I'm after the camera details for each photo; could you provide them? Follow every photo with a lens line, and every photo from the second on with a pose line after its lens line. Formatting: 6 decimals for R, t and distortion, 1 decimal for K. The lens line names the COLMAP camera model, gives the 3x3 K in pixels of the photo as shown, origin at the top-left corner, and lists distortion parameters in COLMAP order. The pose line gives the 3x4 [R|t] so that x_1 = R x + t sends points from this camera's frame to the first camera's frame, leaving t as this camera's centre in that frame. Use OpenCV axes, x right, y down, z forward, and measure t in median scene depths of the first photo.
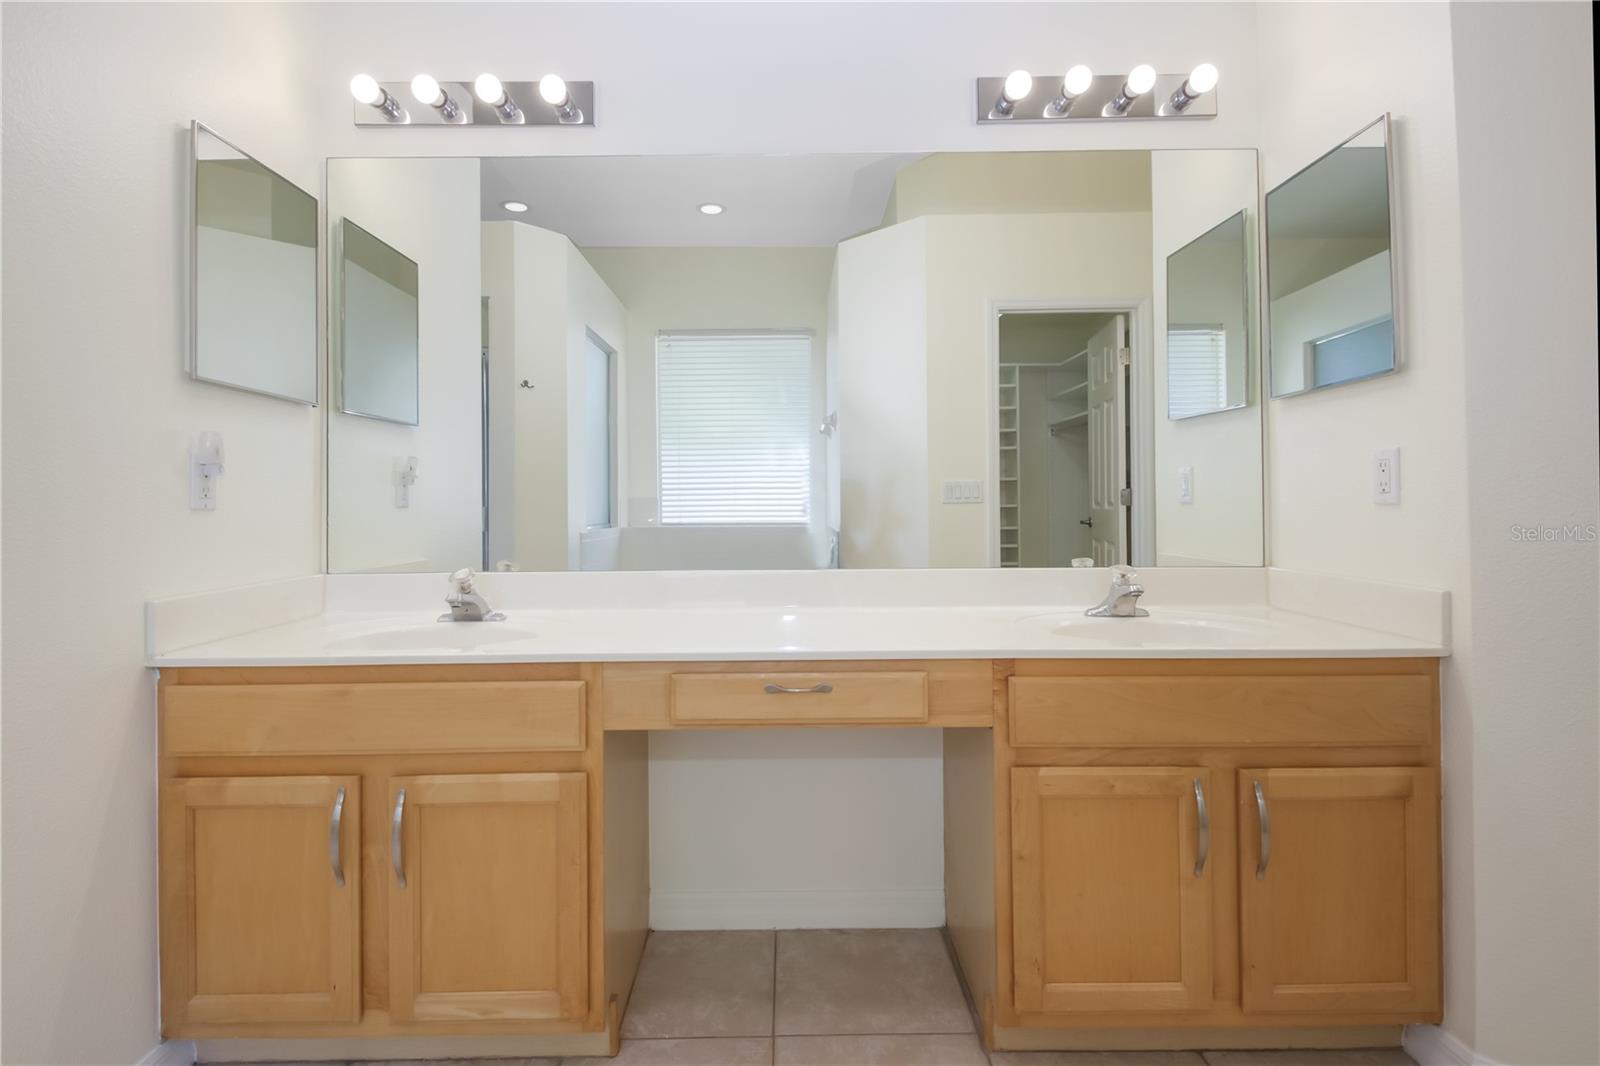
lens RADIAL K [[789.9, 0, 804.1], [0, 789.9, 506.3], [0, 0, 1]] dist [-0.000277, -0.000925]
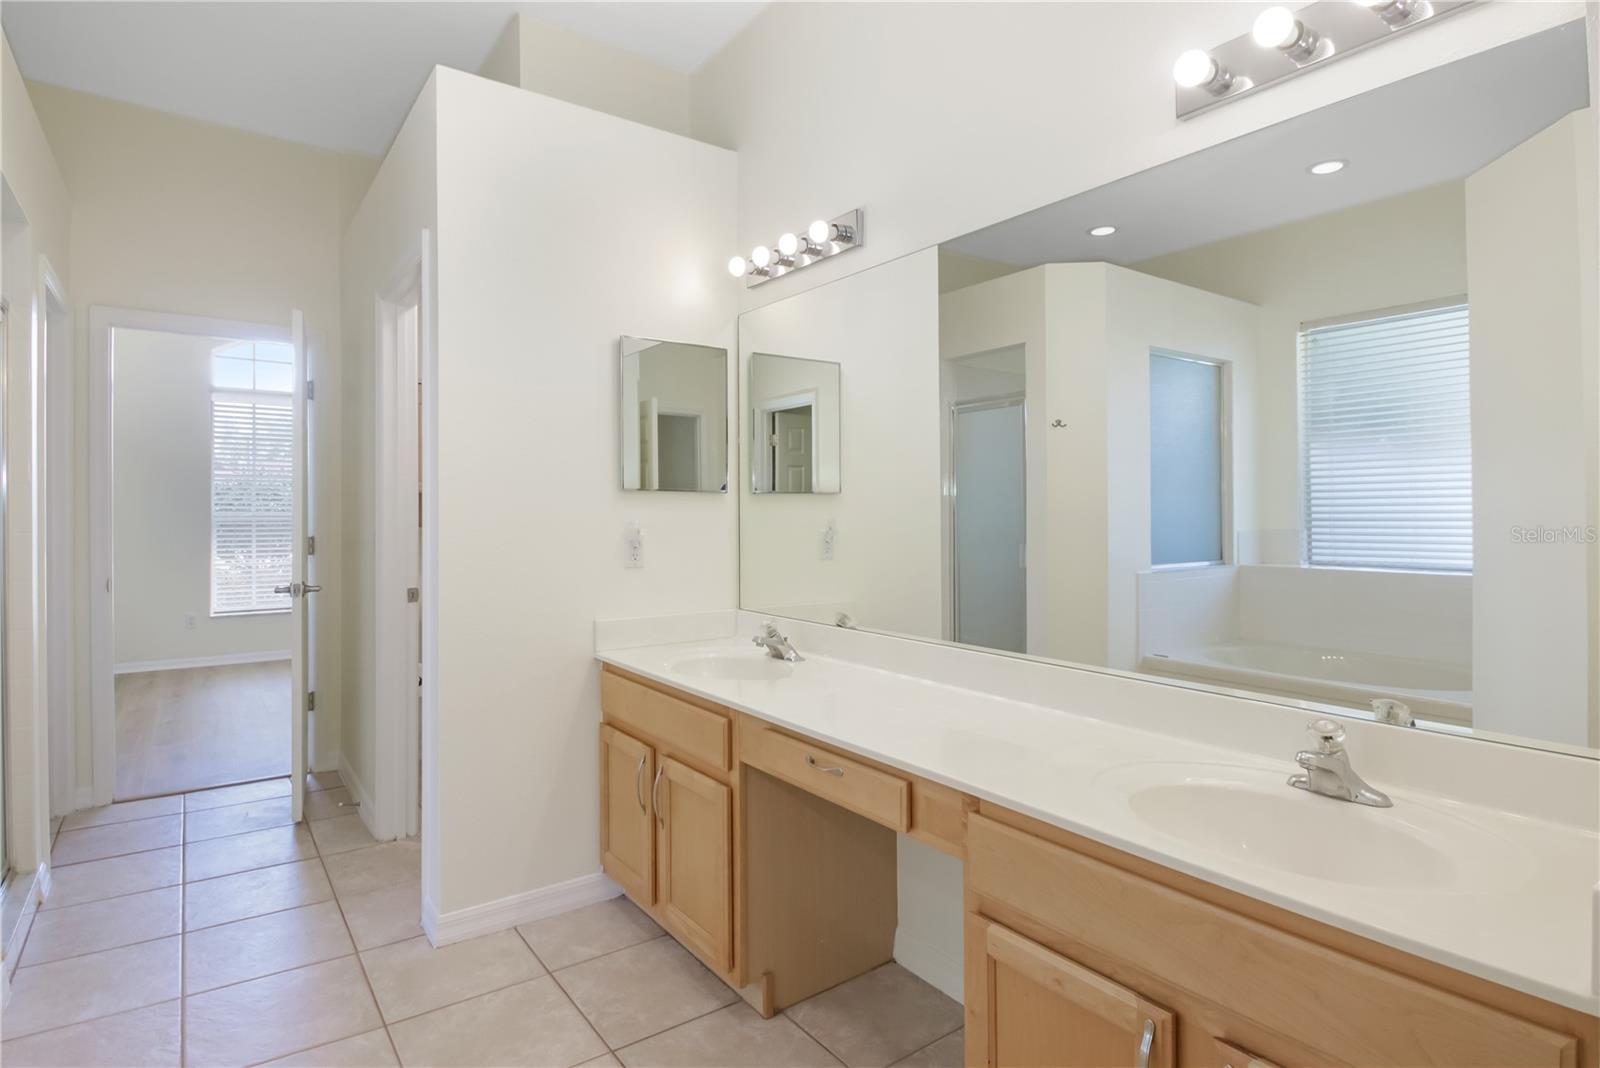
lens RADIAL K [[868.5, 0, 790.5], [0, 868.5, 512.3], [0, 0, 1]] dist [0.000182, 0.000242]
pose [[0.571427, 0.012752, -0.820554, 0.742471], [-0.005726, 0.999917, 0.011552, -0.109580], [0.820633, -0.001903, 0.571452, 0.191165]]
